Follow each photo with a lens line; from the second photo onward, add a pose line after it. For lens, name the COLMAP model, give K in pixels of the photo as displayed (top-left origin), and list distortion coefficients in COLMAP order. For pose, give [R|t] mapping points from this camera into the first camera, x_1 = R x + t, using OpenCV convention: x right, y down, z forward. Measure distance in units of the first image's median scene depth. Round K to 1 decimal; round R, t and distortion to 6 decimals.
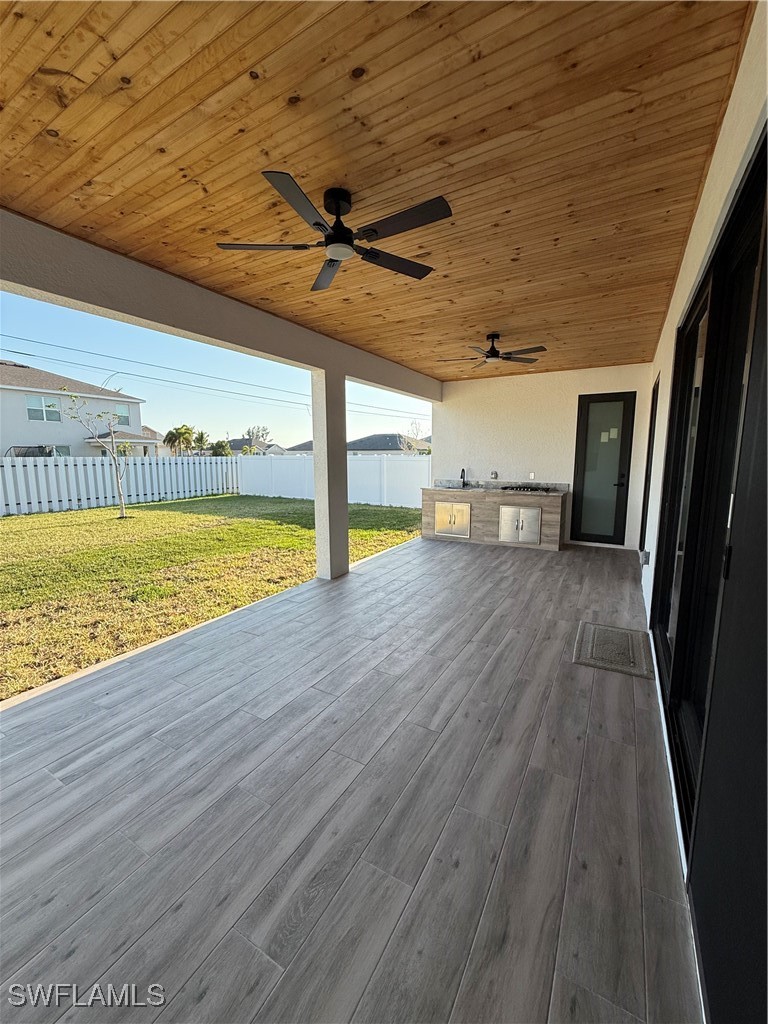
lens RADIAL K [[409.8, 0, 379.2], [0, 409.8, 509.5], [0, 0, 1]] dist [-0.015271, -0.000054]
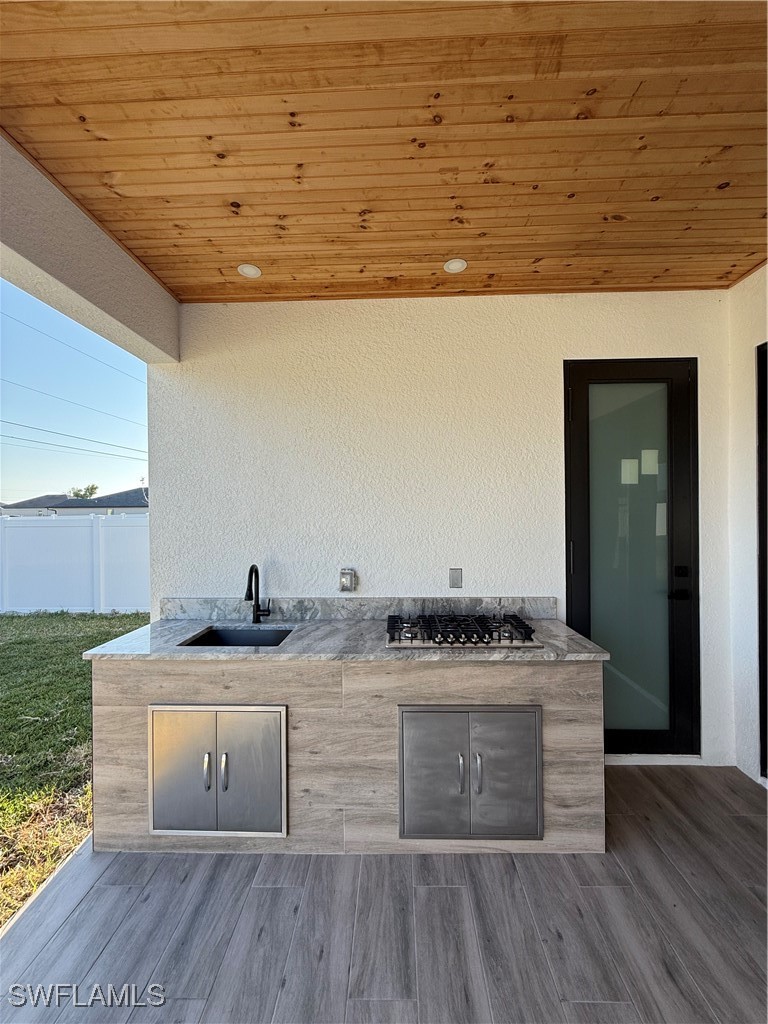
lens RADIAL K [[409.8, 0, 380.4], [0, 409.8, 510.5], [0, 0, 1]] dist [-0.015271, -0.000054]
pose [[0.877579, -0.004228, 0.479414, 0.151801], [0.069182, 0.990612, -0.117904, -0.104596], [-0.474414, 0.136637, 0.869633, 0.730785]]
